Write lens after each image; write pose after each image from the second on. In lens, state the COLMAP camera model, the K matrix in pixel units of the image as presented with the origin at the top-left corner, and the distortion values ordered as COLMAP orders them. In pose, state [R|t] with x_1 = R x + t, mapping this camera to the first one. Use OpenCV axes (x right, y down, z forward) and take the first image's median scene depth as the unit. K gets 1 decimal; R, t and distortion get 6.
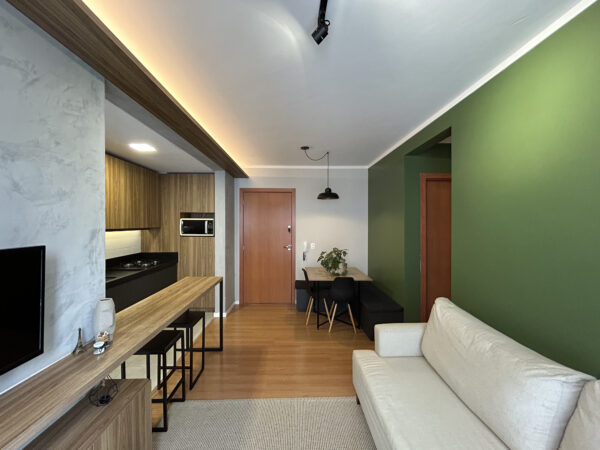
lens RADIAL K [[243.0, 0, 298.7], [0, 243.0, 224.0], [0, 0, 1]] dist [-0.000597, -0.000019]
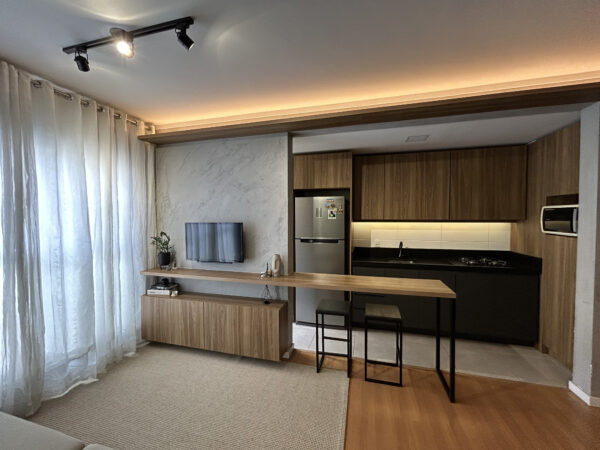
lens RADIAL K [[243.0, 0, 298.6], [0, 243.0, 223.5], [0, 0, 1]] dist [-0.000597, -0.000019]
pose [[-0.291381, 0.028110, -0.956194, 0.398557], [-0.001690, 0.999551, 0.029899, 0.005032], [0.956606, 0.010328, -0.291203, 0.711007]]
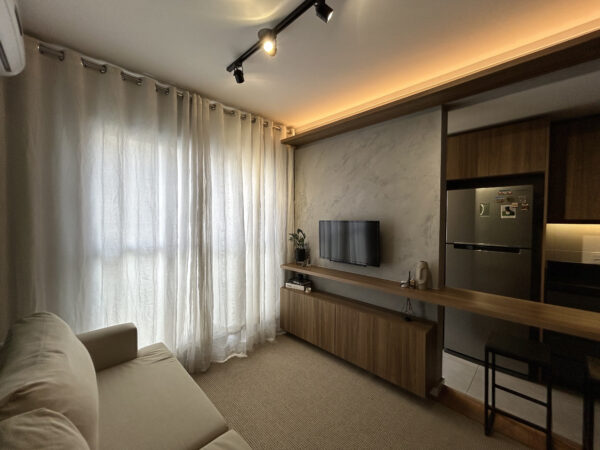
lens RADIAL K [[243.0, 0, 297.7], [0, 243.0, 223.6], [0, 0, 1]] dist [-0.000597, -0.000019]
pose [[-0.729586, 0.013610, -0.683754, 0.332276], [-0.006372, 0.999623, 0.026696, 0.017055], [0.683859, 0.023834, -0.729225, 0.648527]]
